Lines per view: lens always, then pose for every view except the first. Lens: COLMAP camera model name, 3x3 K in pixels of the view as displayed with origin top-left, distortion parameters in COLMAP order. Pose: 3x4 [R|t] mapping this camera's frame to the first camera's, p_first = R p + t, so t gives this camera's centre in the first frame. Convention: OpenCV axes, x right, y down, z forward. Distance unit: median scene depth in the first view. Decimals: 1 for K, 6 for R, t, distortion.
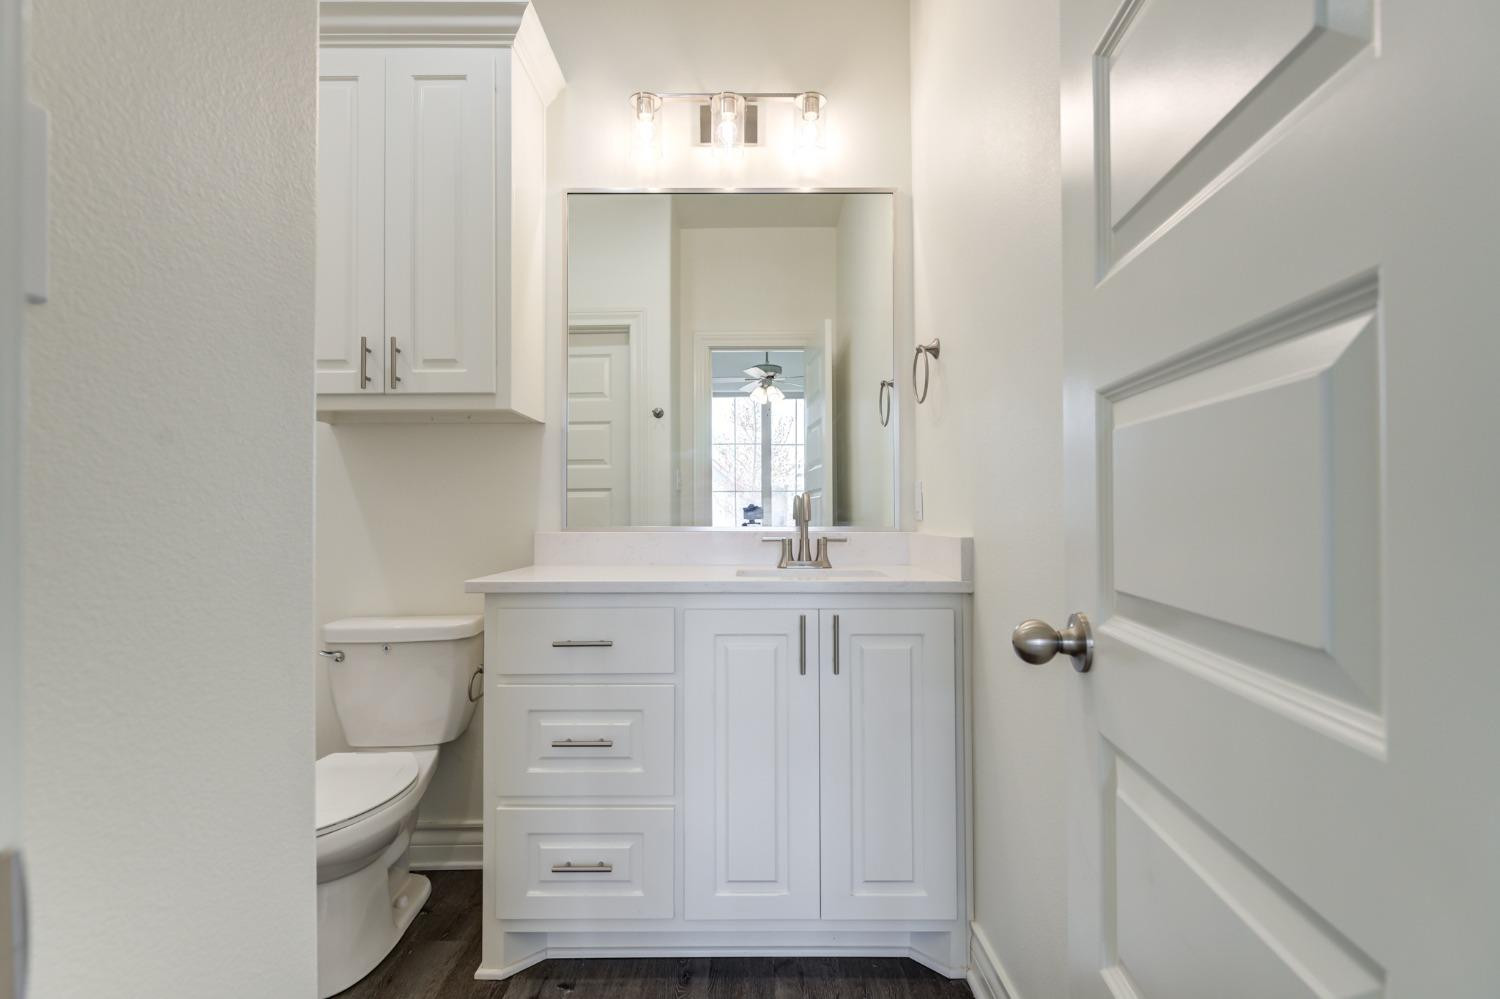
lens RADIAL K [[839.7, 0, 752.4], [0, 839.7, 500.2], [0, 0, 1]] dist [0.014826, -0.002057]
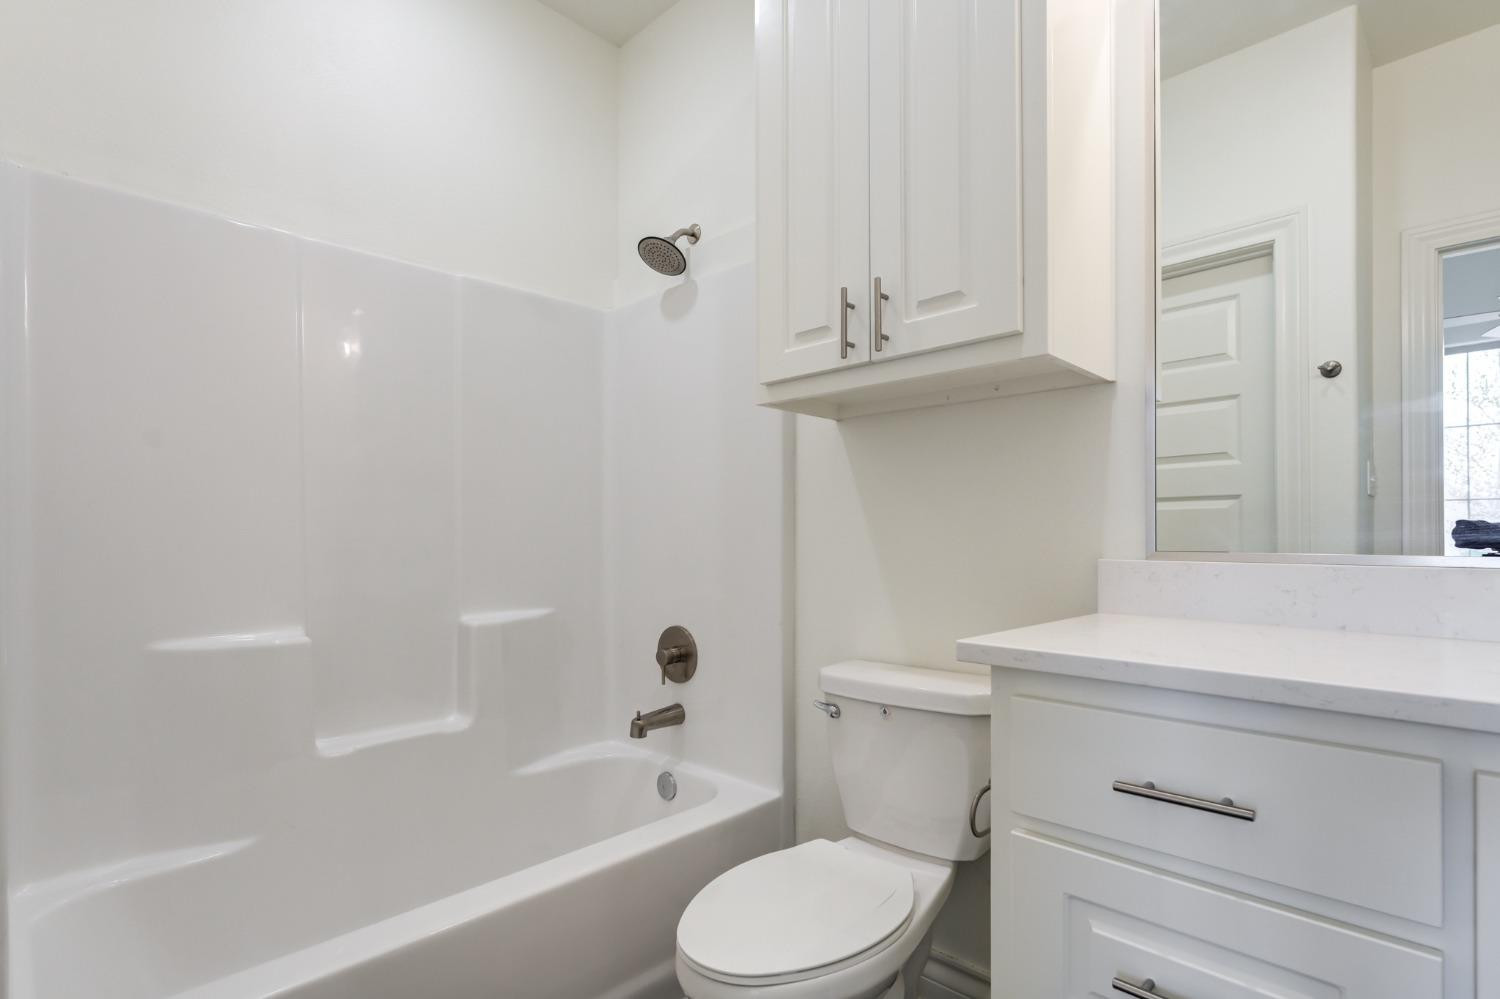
lens RADIAL K [[739.4, 0, 745.3], [0, 739.4, 532.6], [0, 0, 1]] dist [0.002514, -0.000133]
pose [[0.732974, -0.001052, -0.680256, -0.081849], [0.006582, 0.999963, 0.005547, 0.013983], [0.680225, -0.008543, 0.732954, 0.440005]]
